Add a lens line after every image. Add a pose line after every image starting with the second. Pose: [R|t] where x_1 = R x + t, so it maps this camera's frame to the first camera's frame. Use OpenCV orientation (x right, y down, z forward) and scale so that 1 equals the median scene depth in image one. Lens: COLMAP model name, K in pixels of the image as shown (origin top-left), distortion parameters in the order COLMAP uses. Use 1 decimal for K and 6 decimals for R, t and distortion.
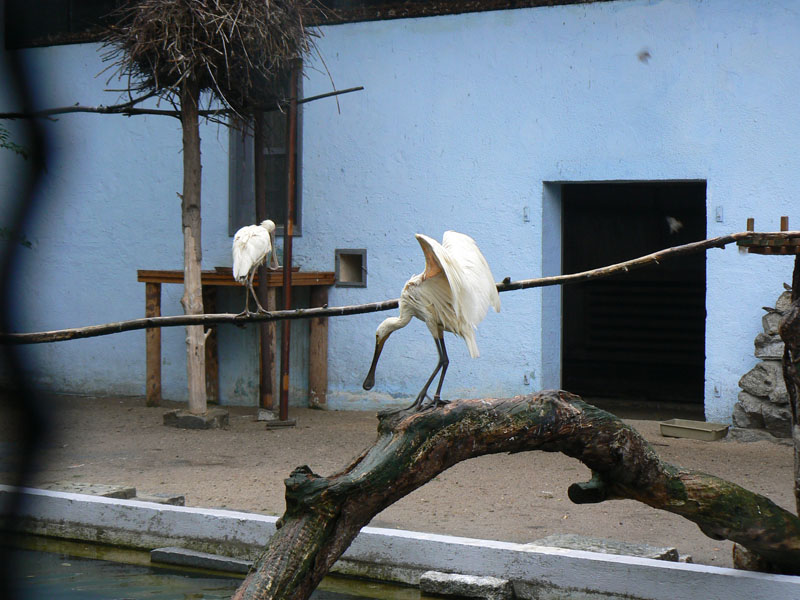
lens RADIAL K [[1699.8, 0, 397.8], [0, 1699.8, 299.3], [0, 0, 1]] dist [0.092690, 0.000000]
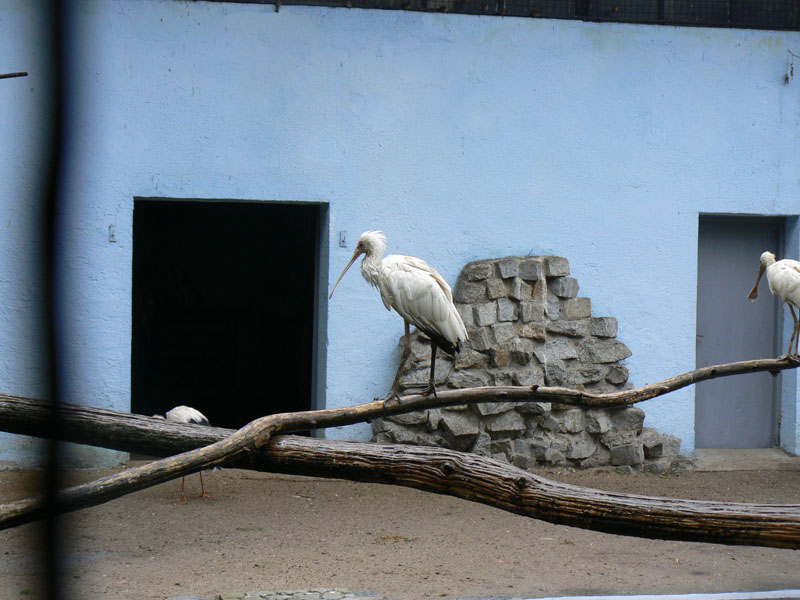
lens RADIAL K [[1699.8, 0, 398.9], [0, 1699.8, 300.9], [0, 0, 1]] dist [0.092690, 0.000000]
pose [[0.676844, -0.009682, 0.736063, -0.495804], [0.016094, 0.999869, -0.001648, -0.012629], [-0.735951, 0.012962, 0.676911, 0.323796]]
